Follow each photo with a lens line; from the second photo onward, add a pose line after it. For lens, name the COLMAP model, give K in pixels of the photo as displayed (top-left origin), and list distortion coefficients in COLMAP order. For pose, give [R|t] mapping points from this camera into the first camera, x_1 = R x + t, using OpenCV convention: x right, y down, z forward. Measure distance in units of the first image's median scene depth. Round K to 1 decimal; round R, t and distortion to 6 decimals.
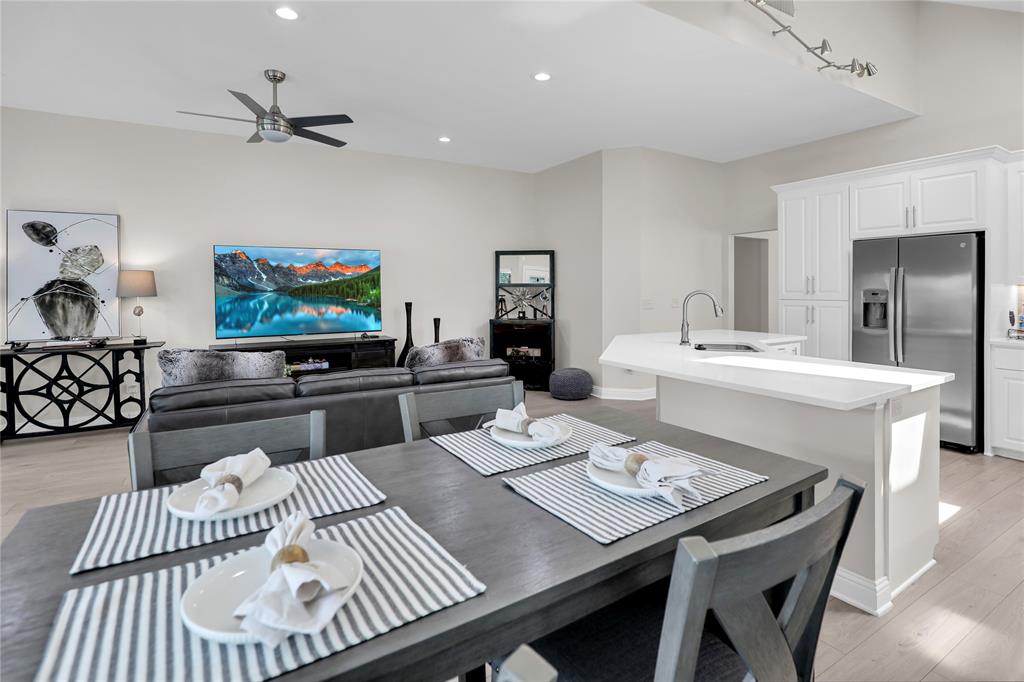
lens RADIAL K [[510.3, 0, 512.2], [0, 510.3, 282.5], [0, 0, 1]] dist [-0.018204, 0.000871]
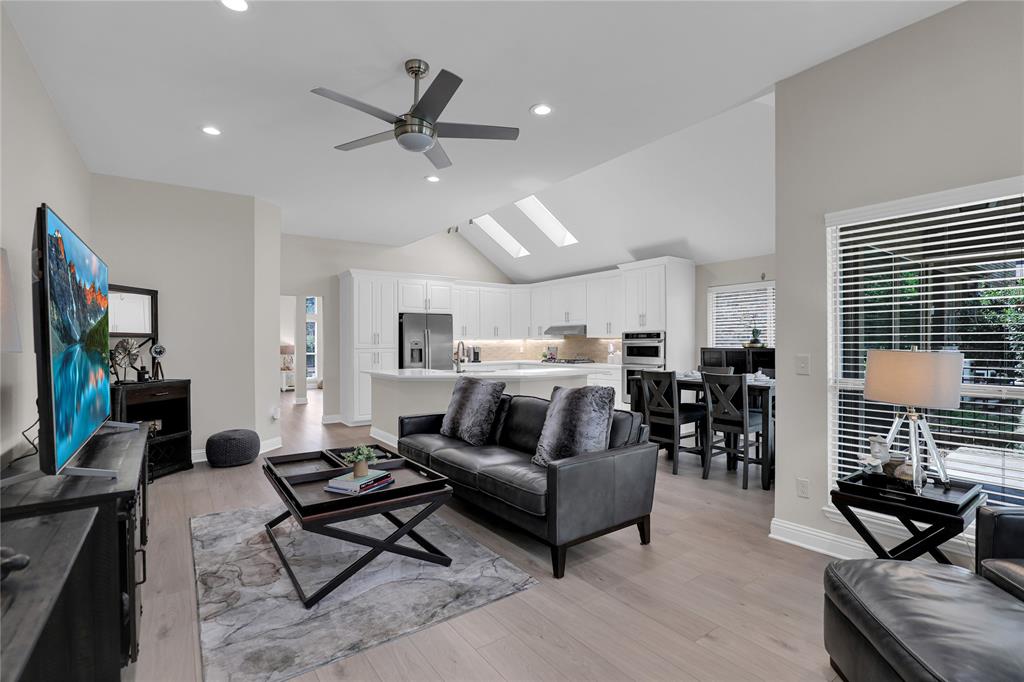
lens RADIAL K [[481.9, 0, 516.5], [0, 481.9, 335.4], [0, 0, 1]] dist [-0.024070, 0.000476]
pose [[-0.064515, 0.022568, 0.997661, -0.971859], [-0.002853, 0.999736, -0.022799, 0.029549], [-0.997913, -0.004317, -0.064434, 0.708679]]
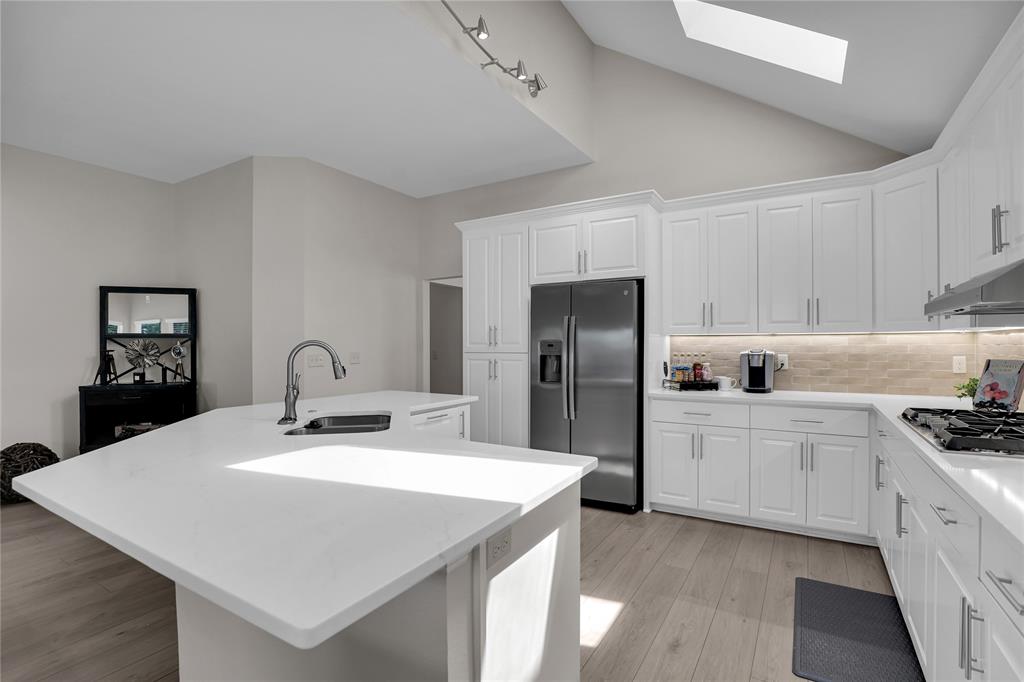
lens RADIAL K [[481.9, 0, 516.5], [0, 481.9, 335.4], [0, 0, 1]] dist [-0.024070, 0.000476]
pose [[0.888574, 0.004493, 0.458711, 0.257708], [-0.002587, 0.999985, -0.004783, 0.008808], [-0.458726, 0.003064, 0.888573, 0.251087]]
